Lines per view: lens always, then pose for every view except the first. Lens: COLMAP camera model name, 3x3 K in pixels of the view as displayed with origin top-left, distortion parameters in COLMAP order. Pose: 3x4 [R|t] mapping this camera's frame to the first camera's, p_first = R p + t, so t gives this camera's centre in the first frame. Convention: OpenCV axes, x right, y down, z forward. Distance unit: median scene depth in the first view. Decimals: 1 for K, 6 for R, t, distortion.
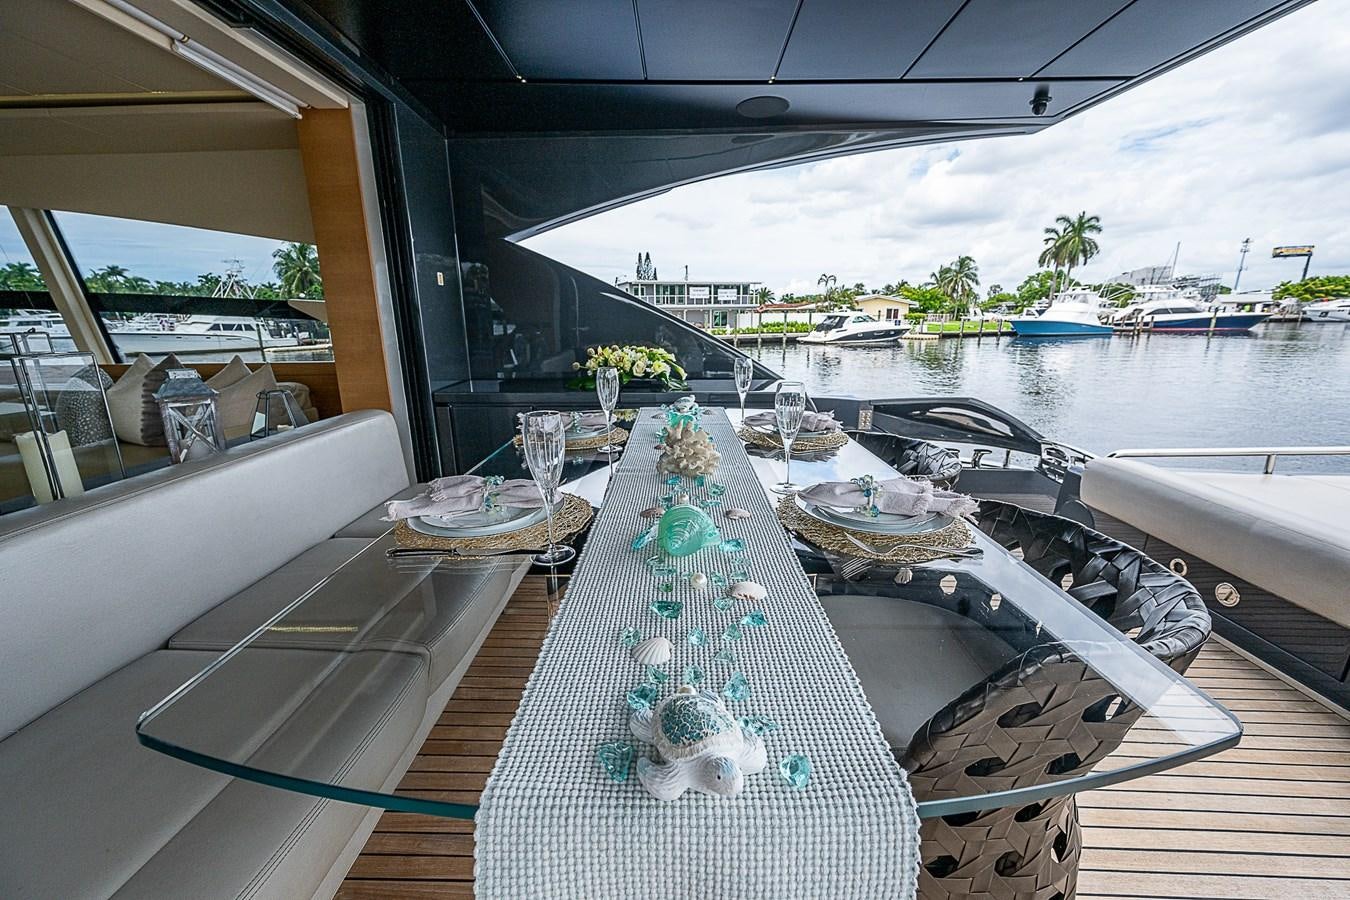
lens RADIAL K [[538.5, 0, 675.0], [0, 538.5, 450.0], [0, 0, 1]] dist [0.003293, -0.000250]
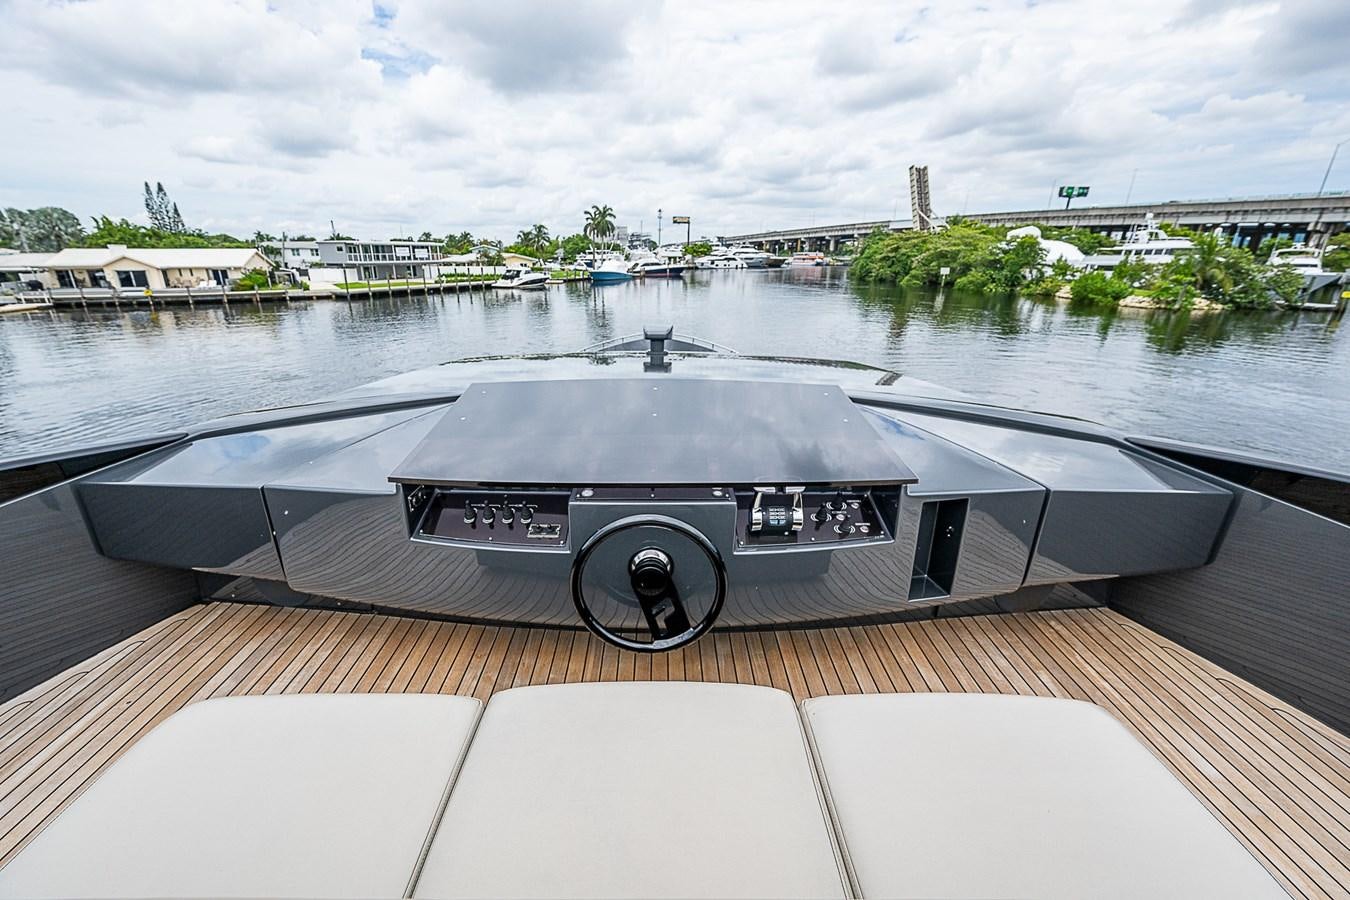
lens RADIAL K [[533.8, 0, 656.8], [0, 533.8, 456.3], [0, 0, 1]] dist [0.001363, -0.000635]
pose [[0.705119, -0.239990, 0.667243, -0.437233], [0.163833, 0.970663, 0.175989, 0.061438], [-0.689903, -0.014776, 0.723751, -0.344266]]
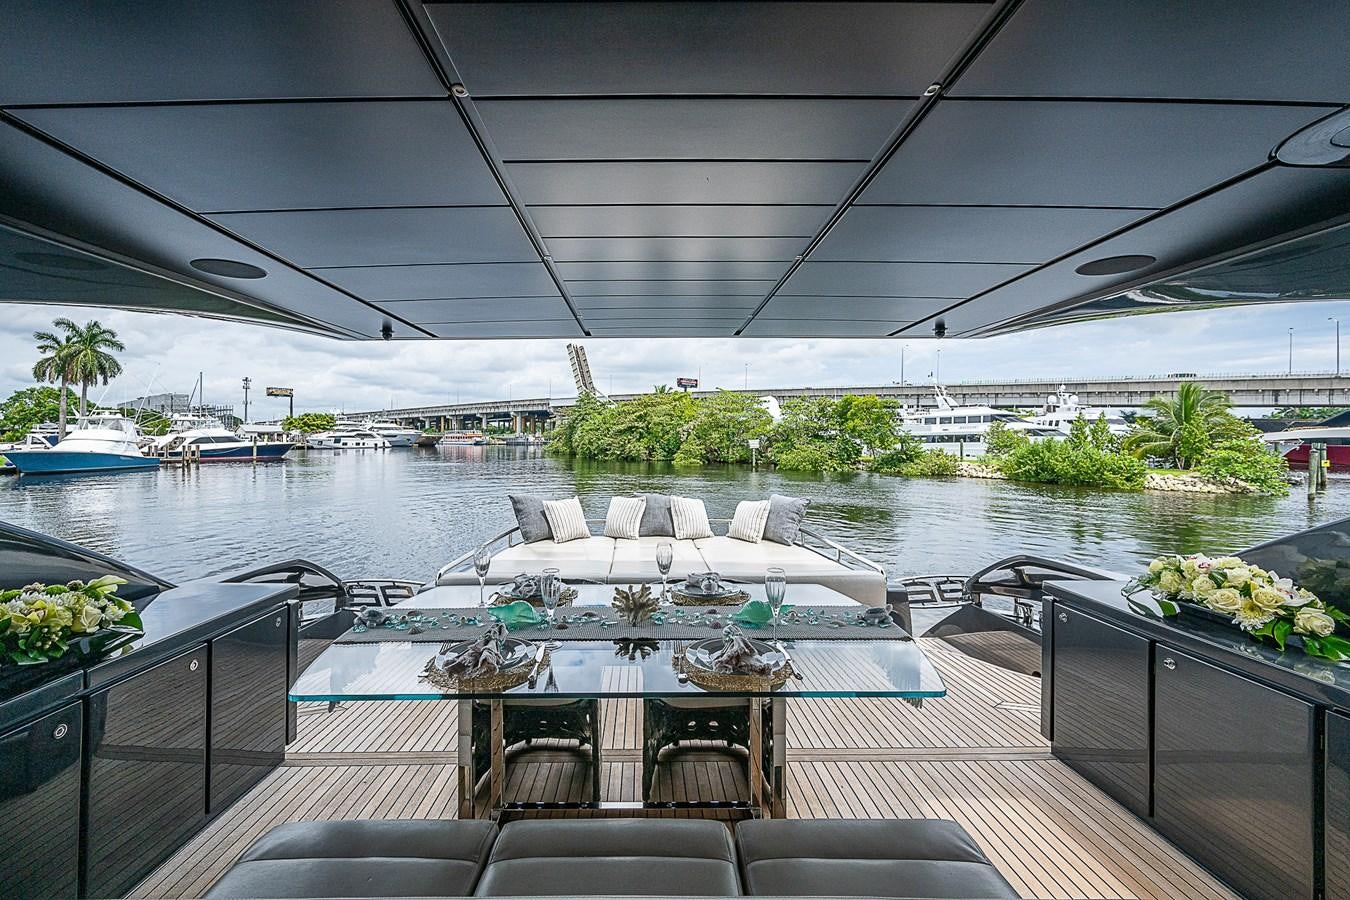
lens RADIAL K [[562.7, 0, 650.0], [0, 562.7, 430.2], [0, 0, 1]] dist [0.000121, -0.000084]
pose [[0.156910, 0.023966, 0.987322, 0.044825], [0.234941, 0.970101, -0.060886, -0.028778], [-0.959261, 0.241516, 0.146588, 0.096078]]
